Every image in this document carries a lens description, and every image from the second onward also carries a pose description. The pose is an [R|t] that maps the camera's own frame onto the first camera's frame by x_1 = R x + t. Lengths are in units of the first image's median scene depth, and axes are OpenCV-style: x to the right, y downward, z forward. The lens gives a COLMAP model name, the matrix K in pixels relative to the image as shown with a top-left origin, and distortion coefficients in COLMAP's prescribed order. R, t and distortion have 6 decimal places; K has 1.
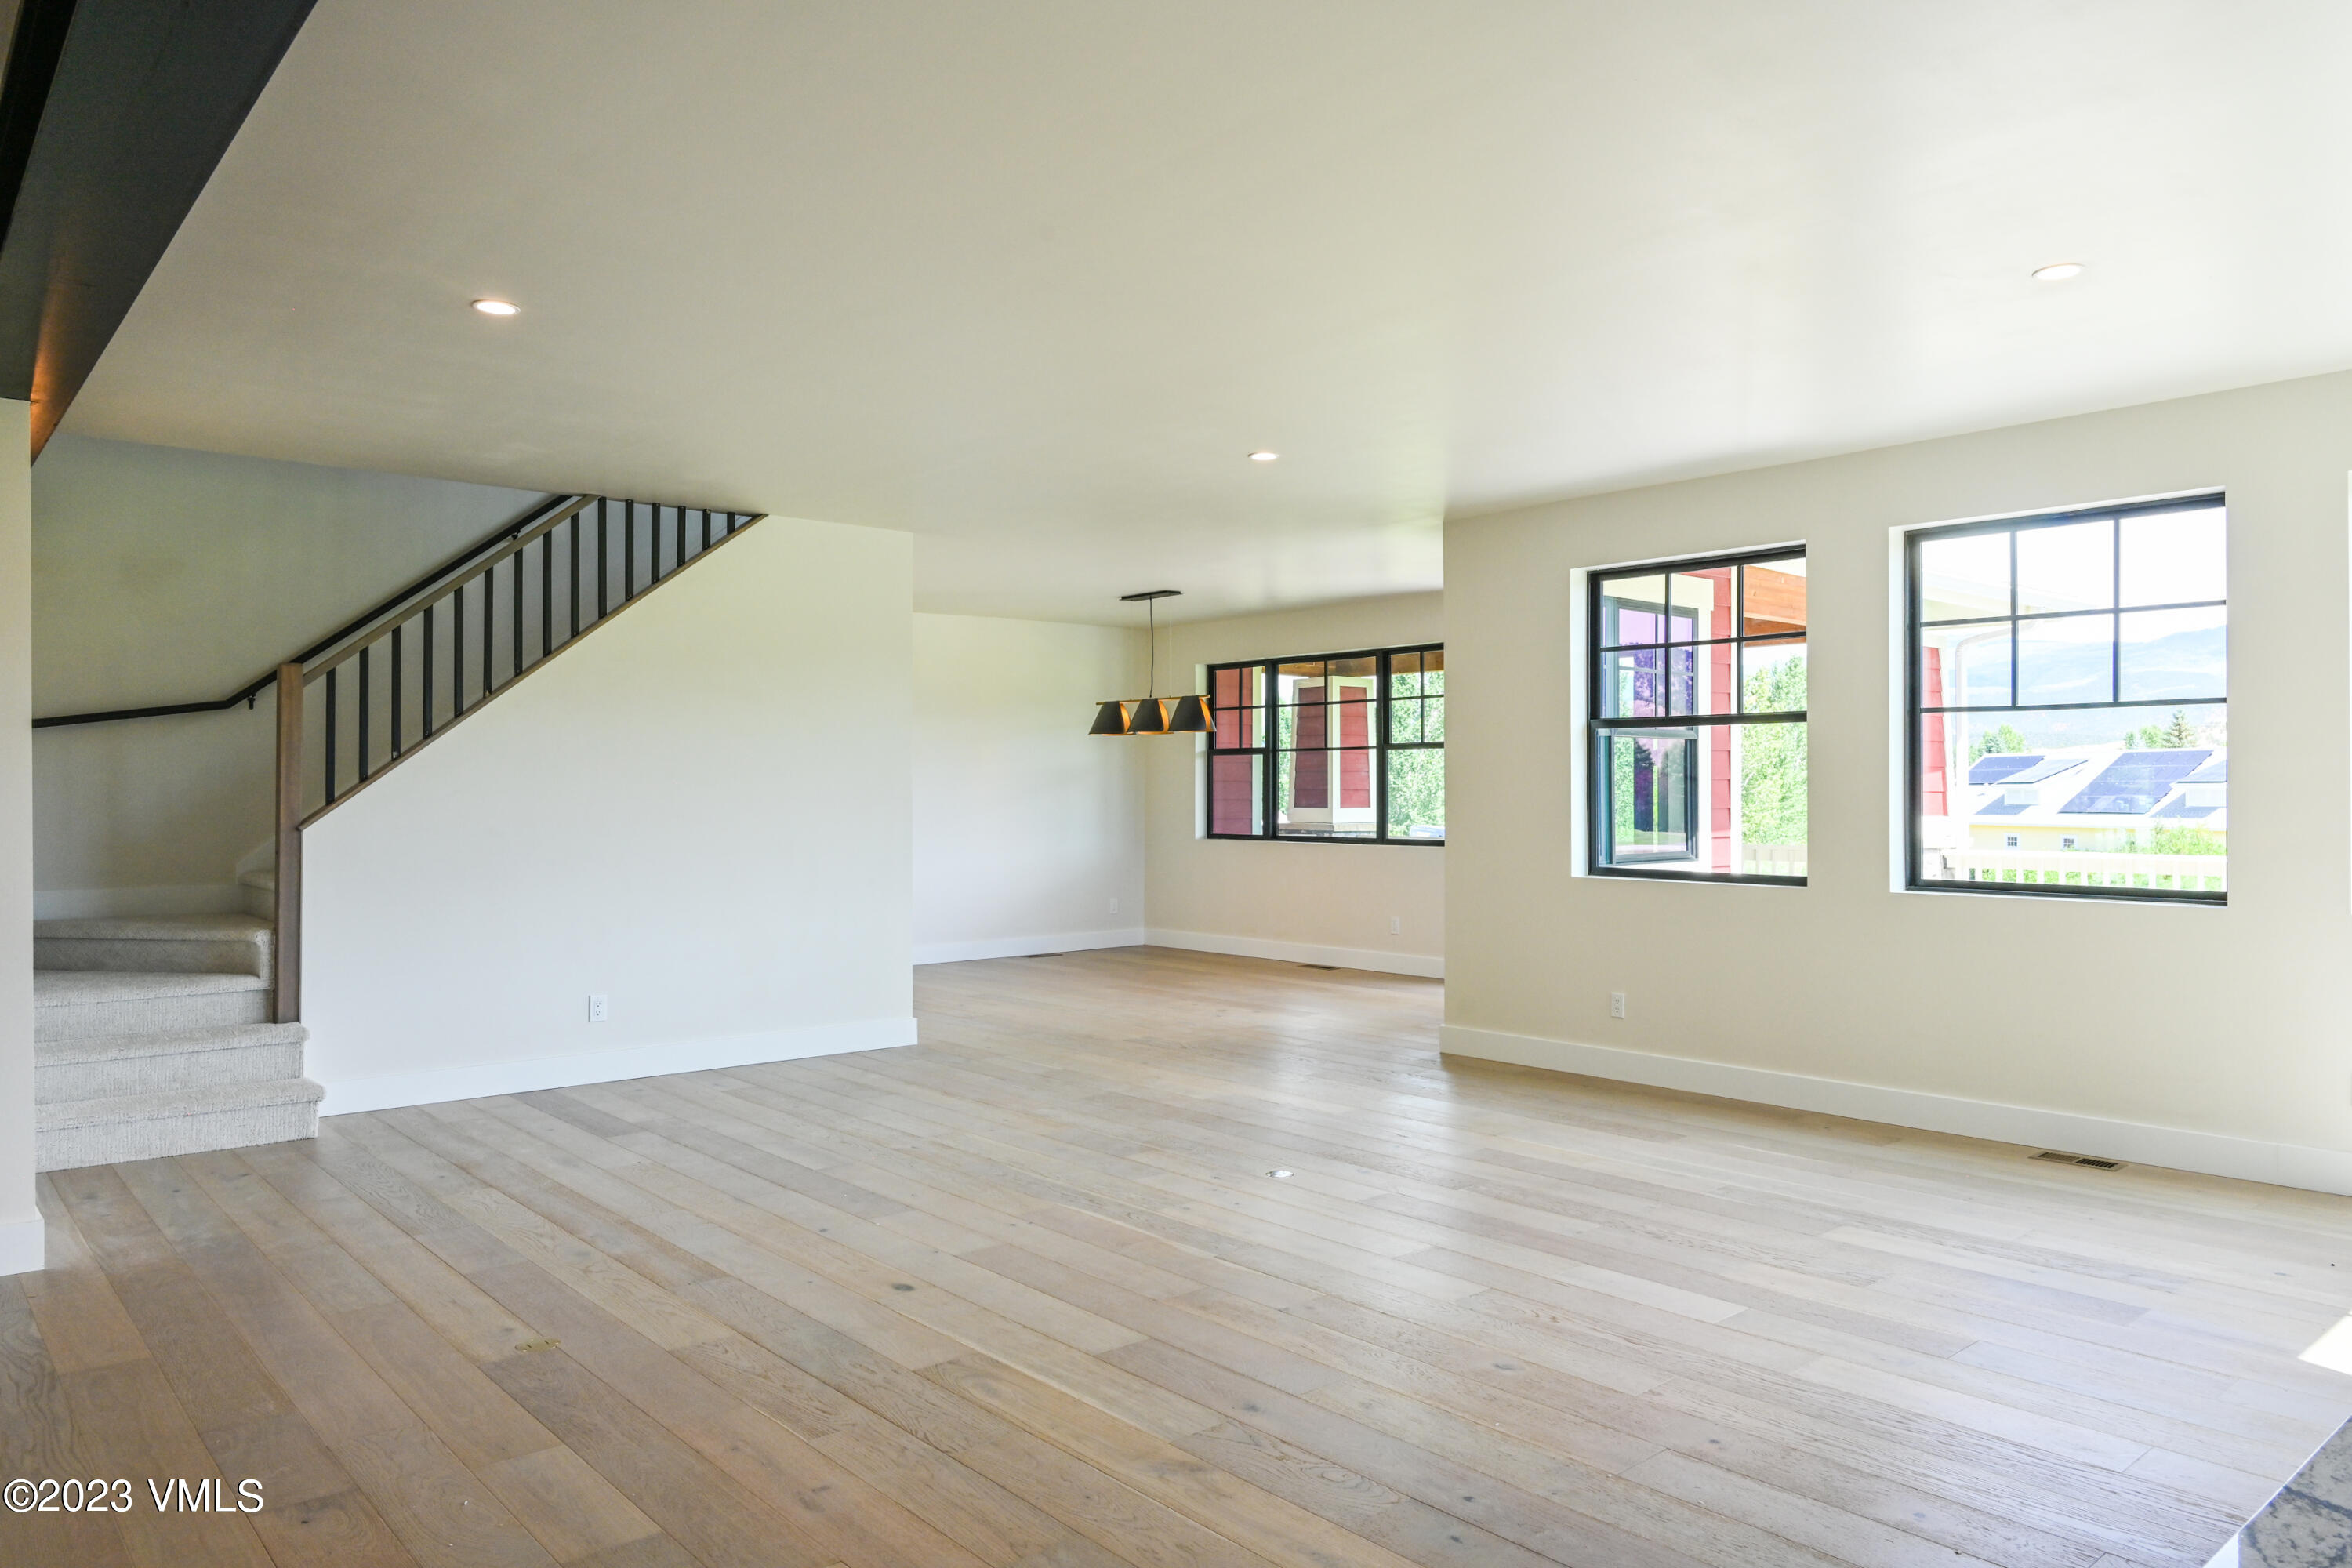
lens RADIAL K [[1580.6, 0, 1192.3], [0, 1580.6, 782.5], [0, 0, 1]] dist [-0.008827, 0.000491]
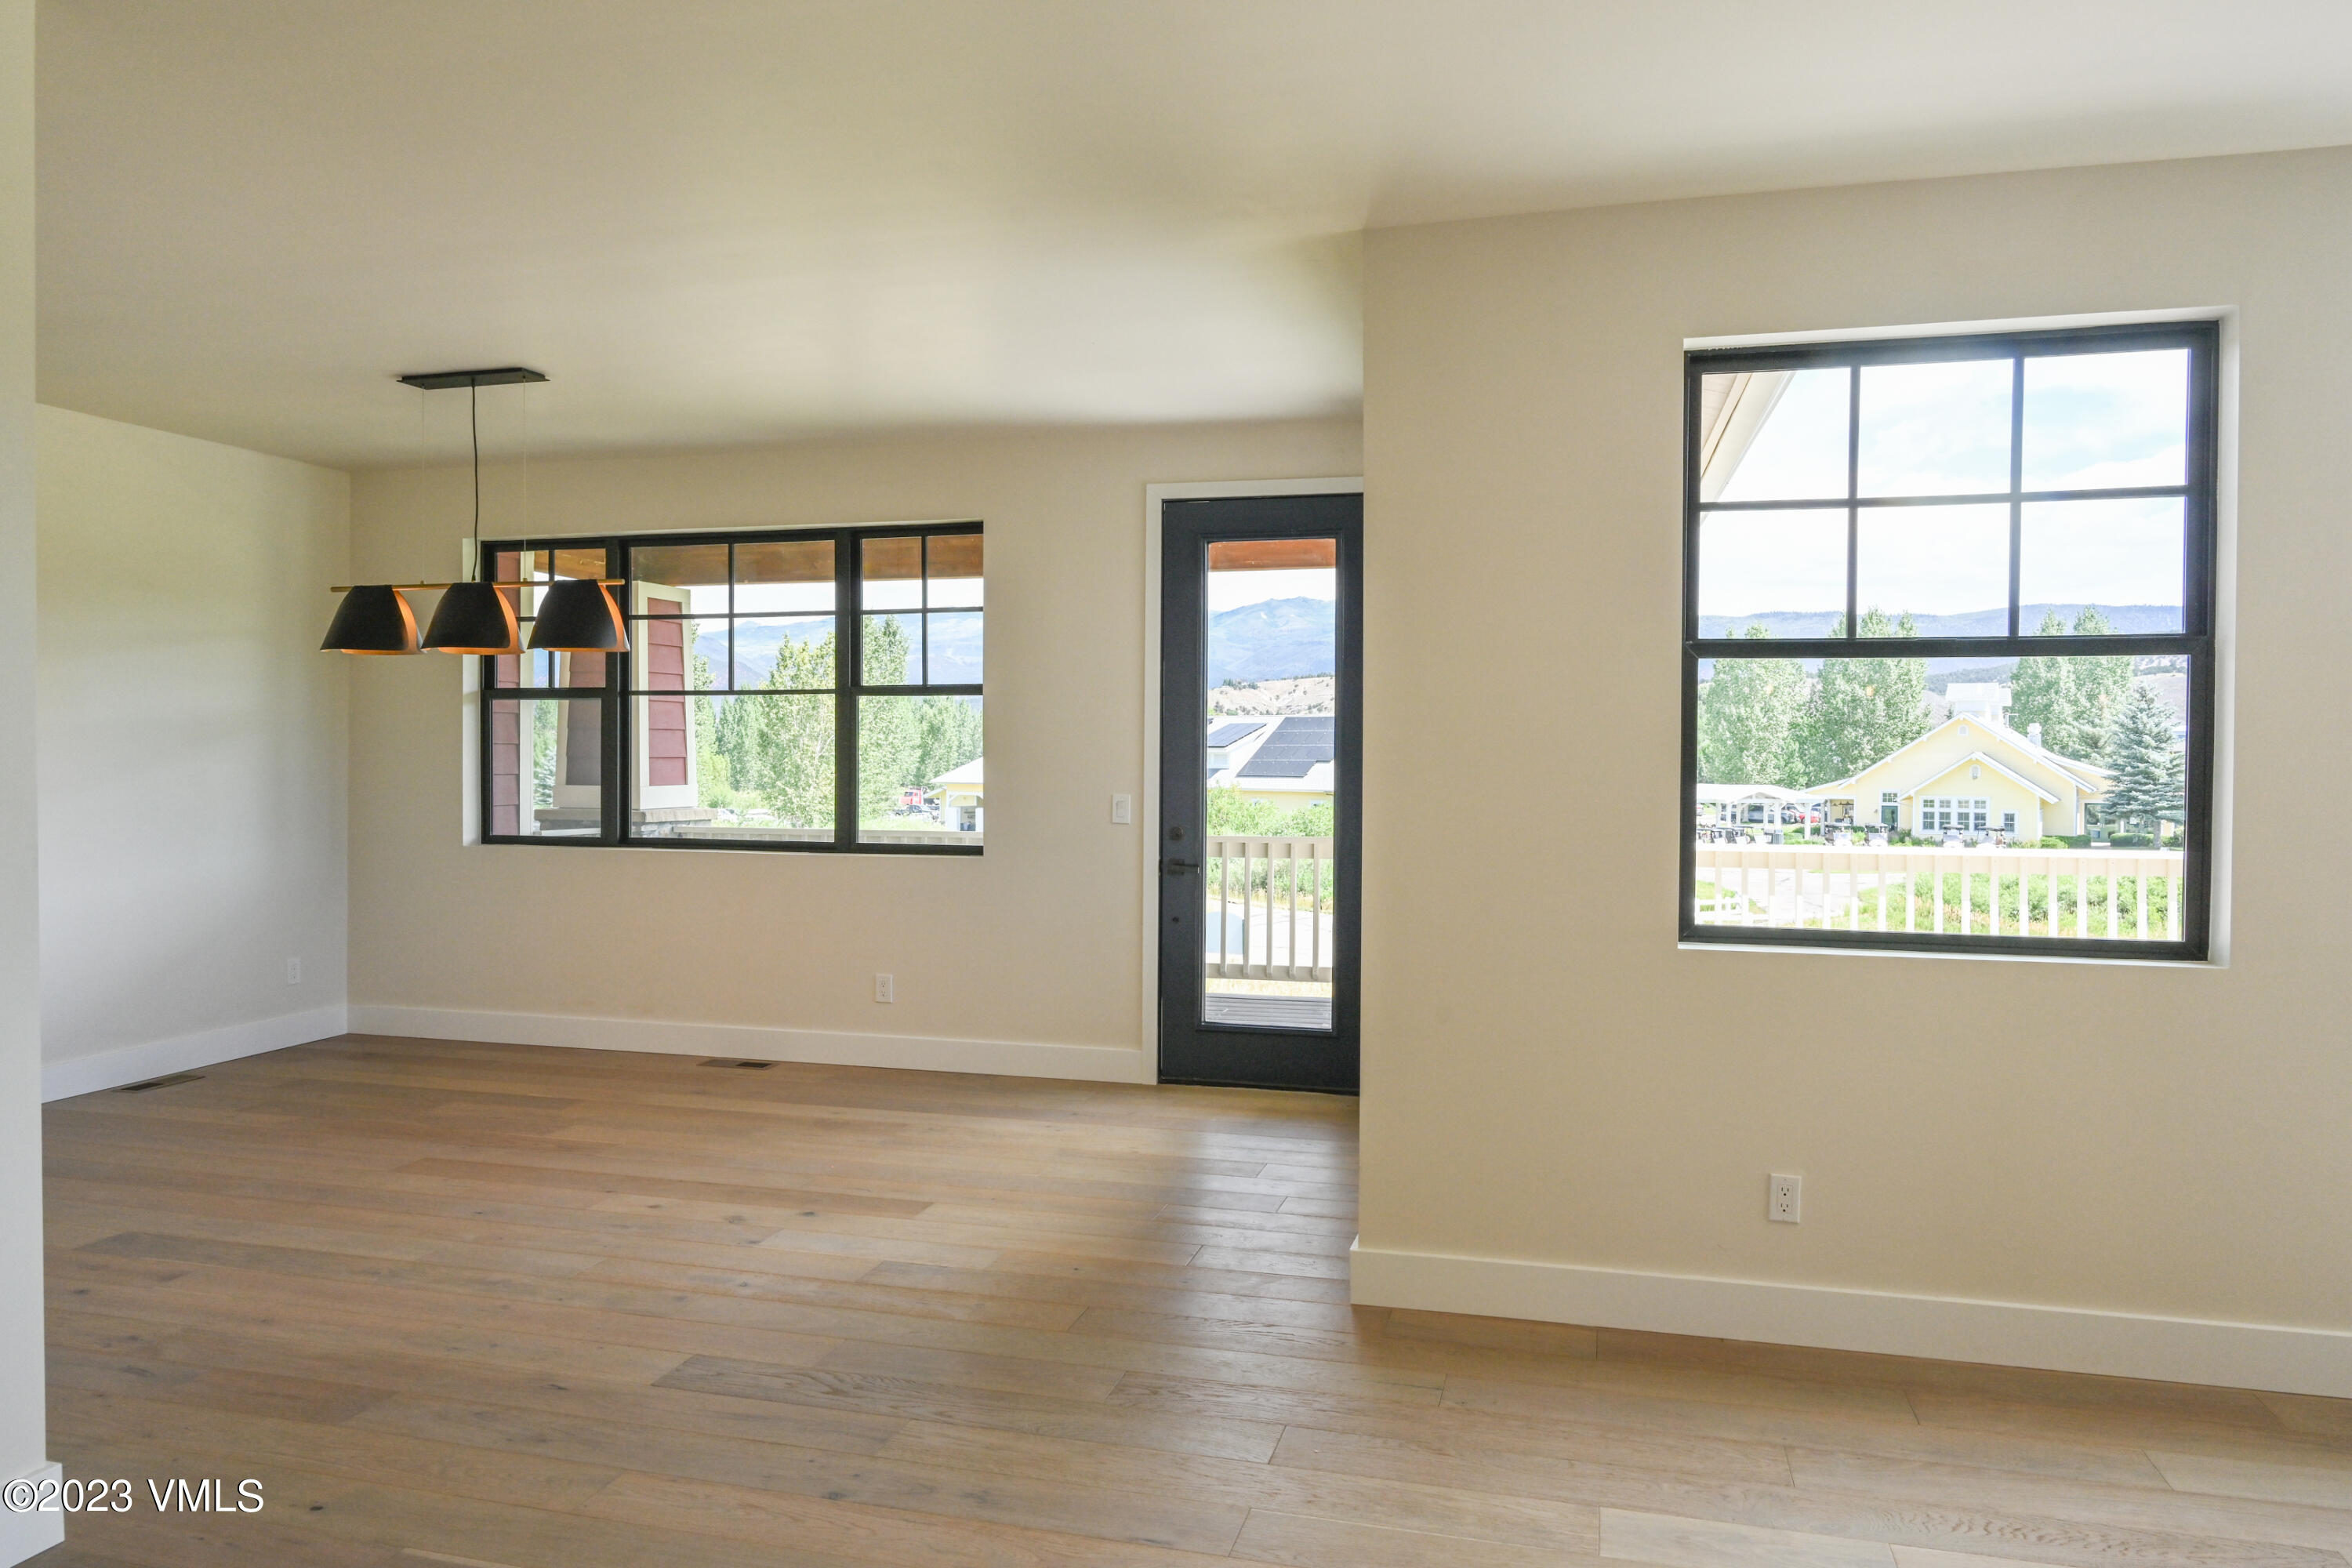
lens RADIAL K [[1580.6, 0, 1161.2], [0, 1580.6, 769.5], [0, 0, 1]] dist [-0.008827, 0.000491]
pose [[0.829194, -0.001293, 0.558959, -0.122382], [-0.009399, 0.999824, 0.016255, -0.003547], [-0.558881, -0.018732, 0.829036, 0.445080]]
